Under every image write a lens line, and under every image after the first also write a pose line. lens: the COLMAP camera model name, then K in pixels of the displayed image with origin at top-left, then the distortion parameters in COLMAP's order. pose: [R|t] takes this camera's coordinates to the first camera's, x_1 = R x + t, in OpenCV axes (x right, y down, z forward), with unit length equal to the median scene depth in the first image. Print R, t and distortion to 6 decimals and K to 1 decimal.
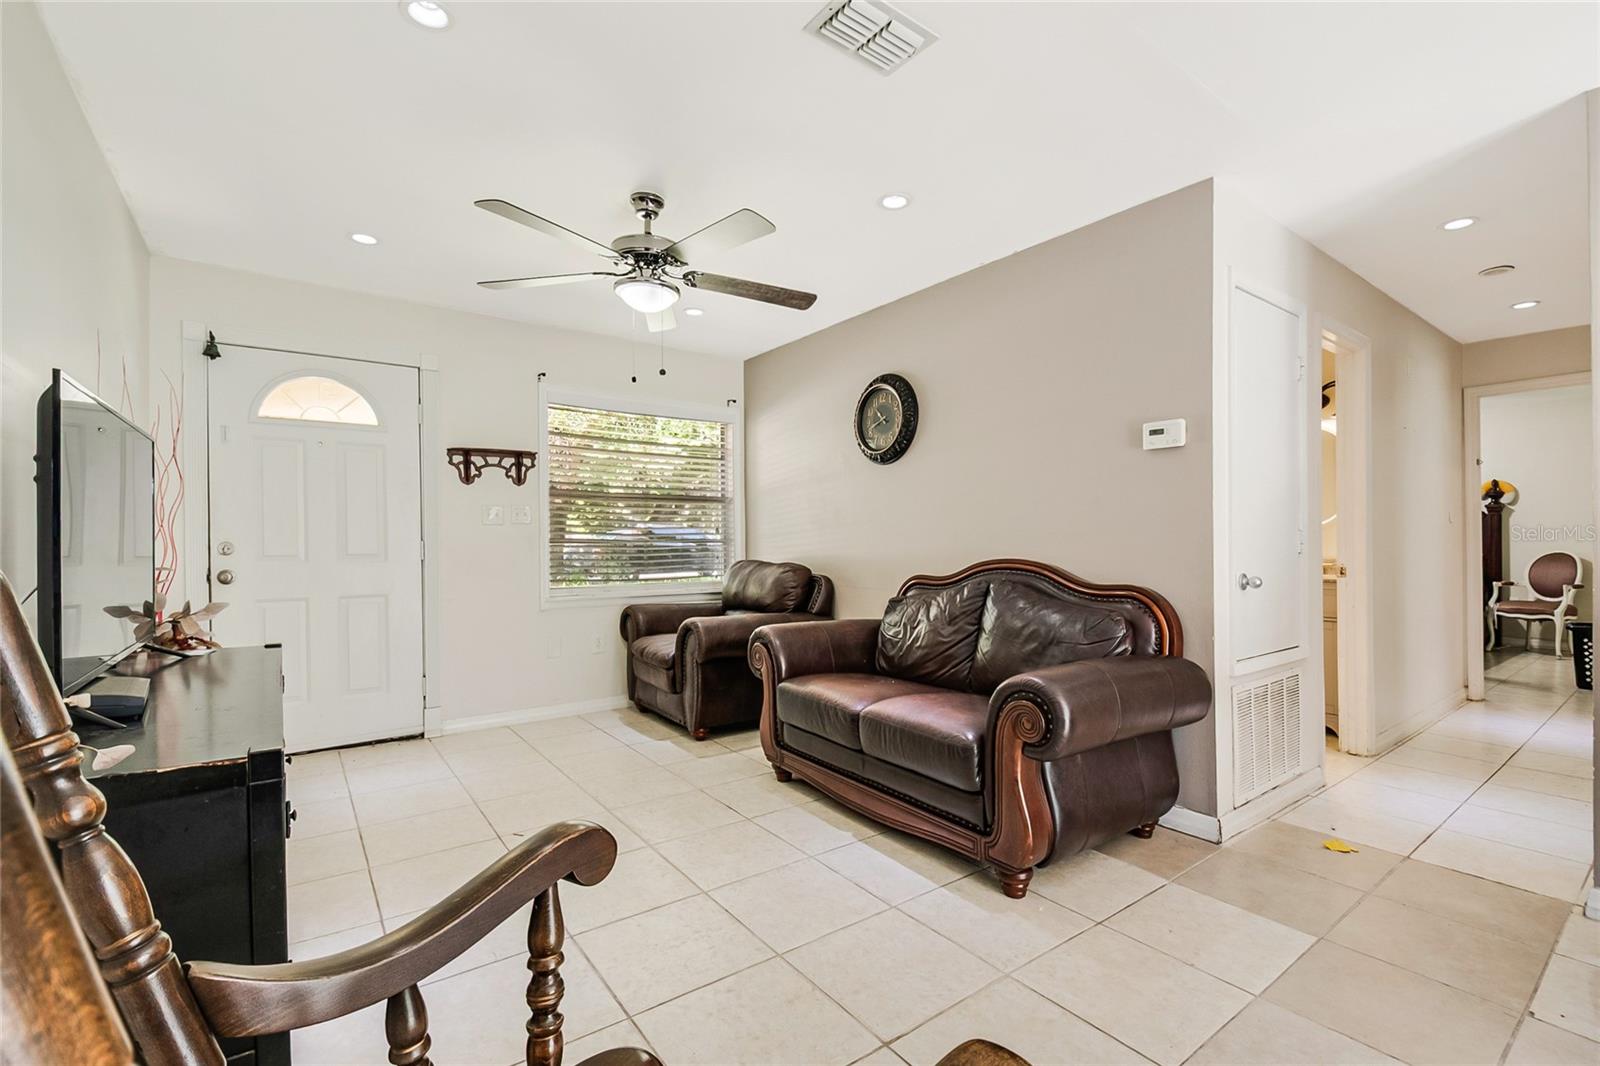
lens RADIAL K [[702.1, 0, 821.8], [0, 702.1, 546.7], [0, 0, 1]] dist [0.021896, -0.019980]
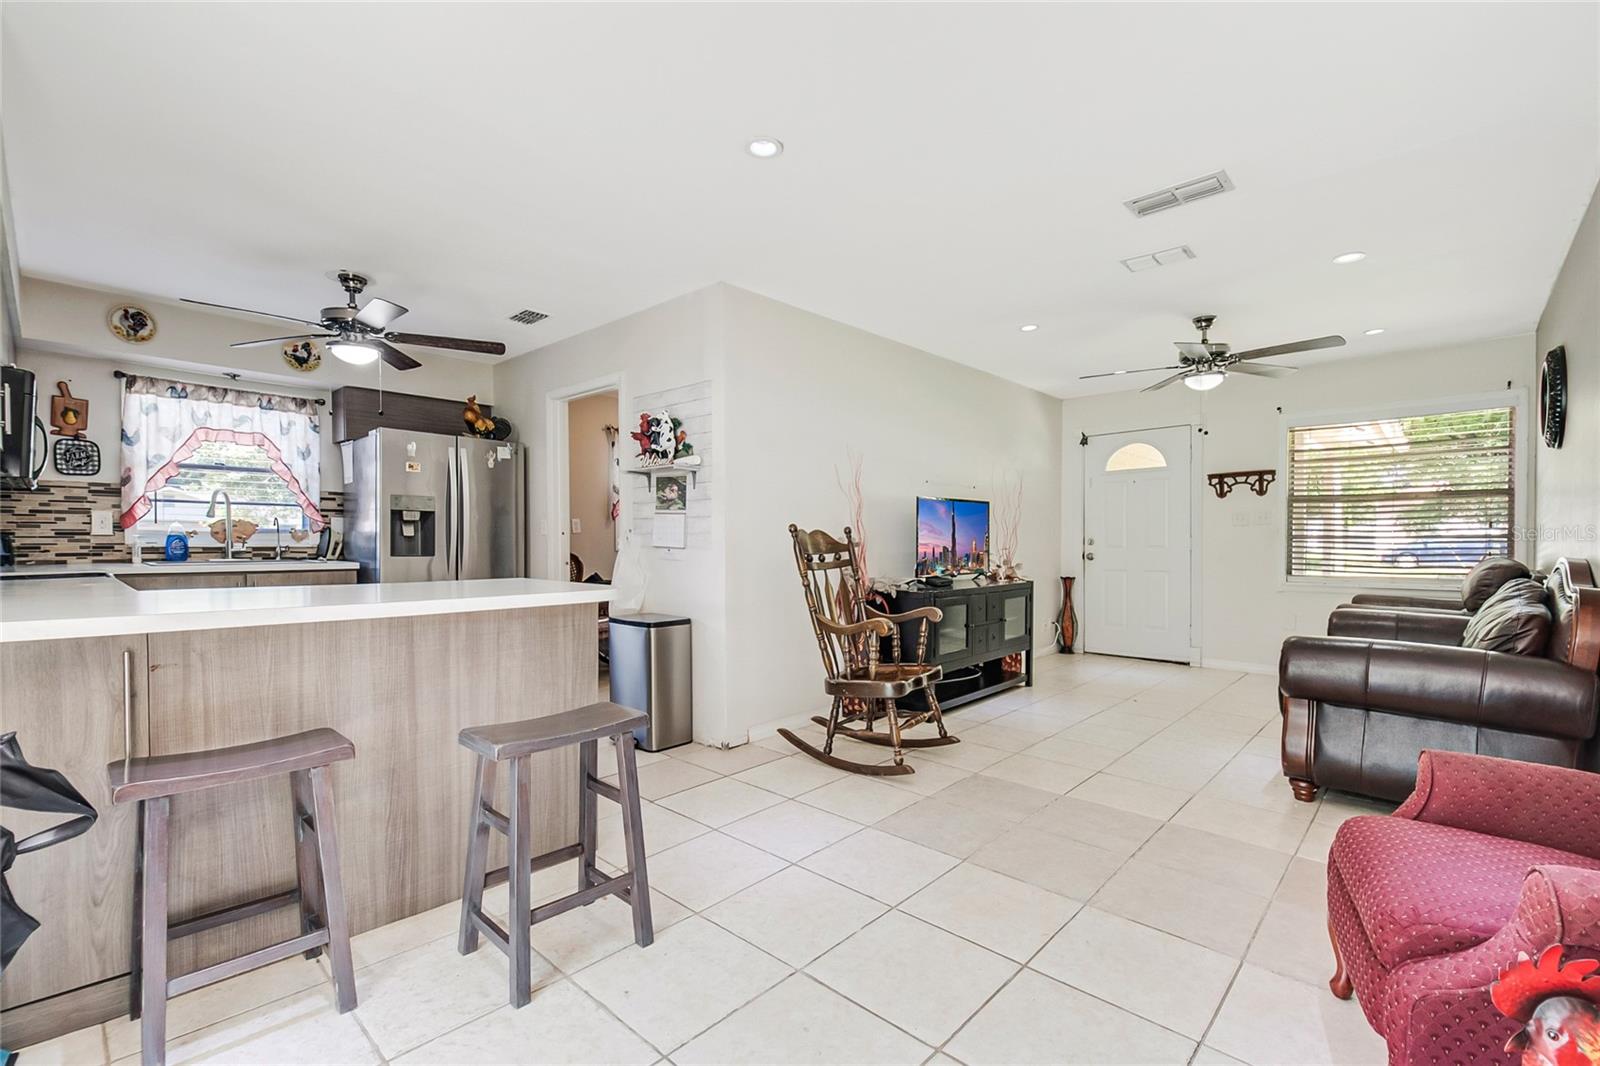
lens RADIAL K [[731.5, 0, 811.5], [0, 731.5, 554.3], [0, 0, 1]] dist [-0.004592, -0.005421]
pose [[0.197060, 0.018988, -0.980208, 0.839855], [-0.003502, 0.999820, 0.018664, 0.001561], [0.980385, -0.000245, 0.197091, -0.121606]]
